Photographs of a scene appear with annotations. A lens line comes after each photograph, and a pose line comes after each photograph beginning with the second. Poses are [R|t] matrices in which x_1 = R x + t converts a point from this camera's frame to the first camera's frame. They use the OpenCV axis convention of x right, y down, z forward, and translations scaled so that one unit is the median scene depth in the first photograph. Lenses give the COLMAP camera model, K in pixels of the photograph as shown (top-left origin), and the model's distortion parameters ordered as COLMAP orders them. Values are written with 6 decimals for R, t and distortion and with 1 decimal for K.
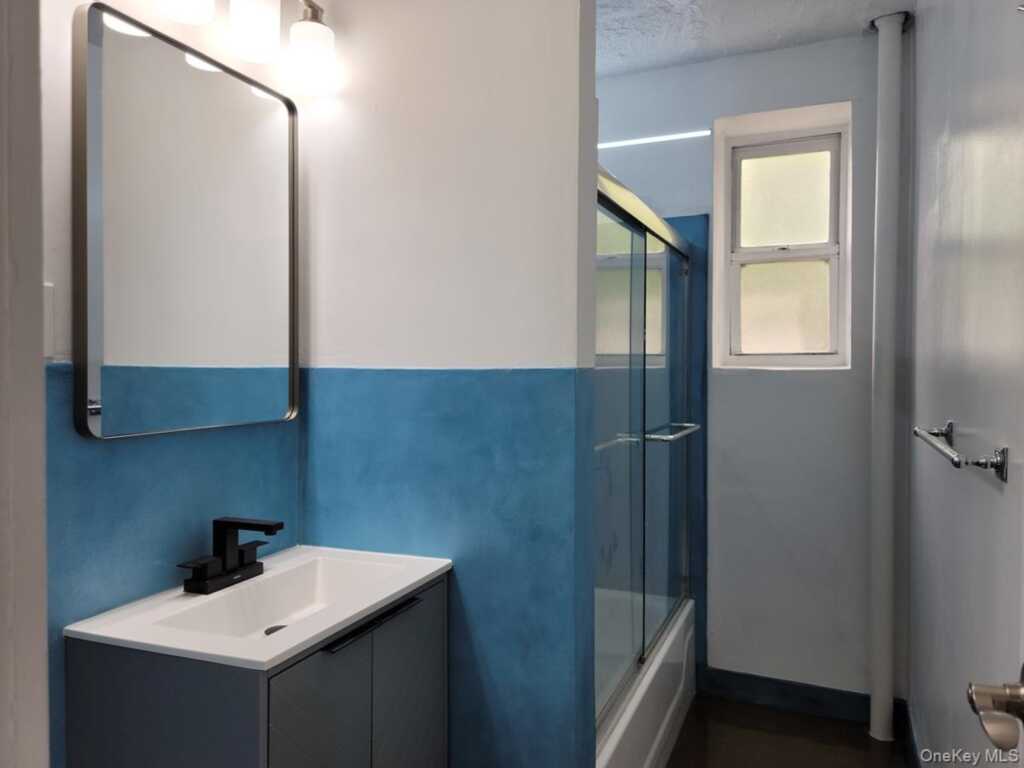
lens RADIAL K [[761.1, 0, 515.6], [0, 761.1, 381.5], [0, 0, 1]] dist [0.031589, -0.004039]
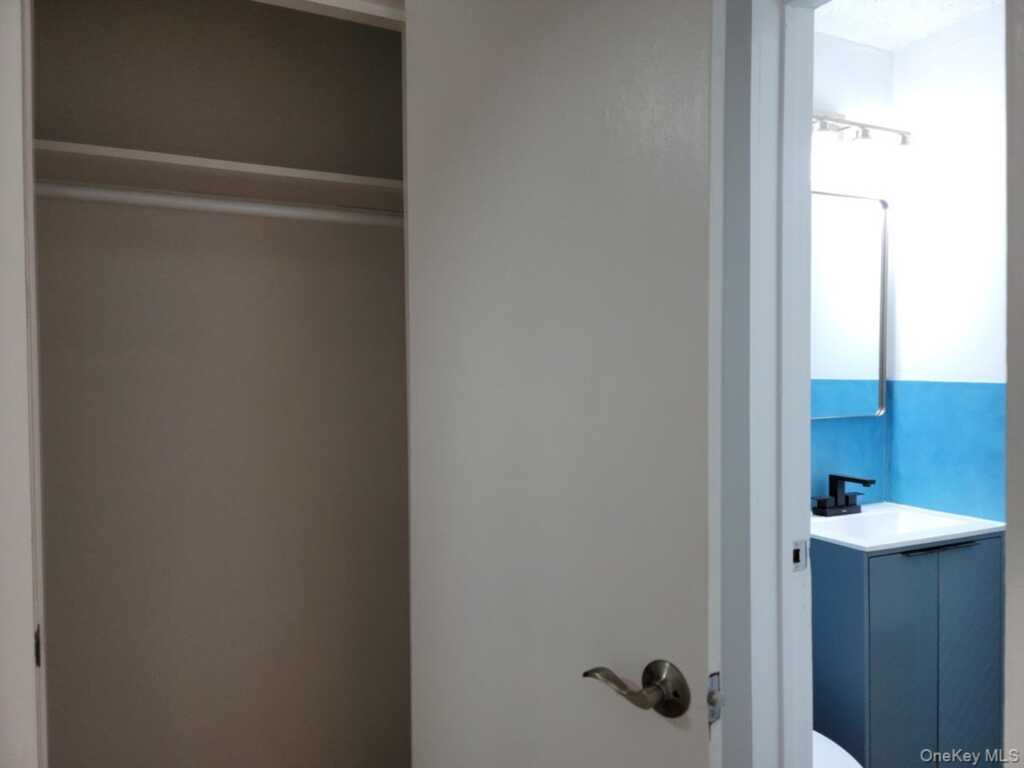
lens RADIAL K [[745.6, 0, 507.3], [0, 745.6, 369.3], [0, 0, 1]] dist [0.013604, 0.000590]
pose [[0.738004, -0.000354, -0.674796, 0.161665], [-0.018016, 0.999633, -0.020228, 0.003292], [0.674556, 0.027085, 0.737727, -0.600553]]
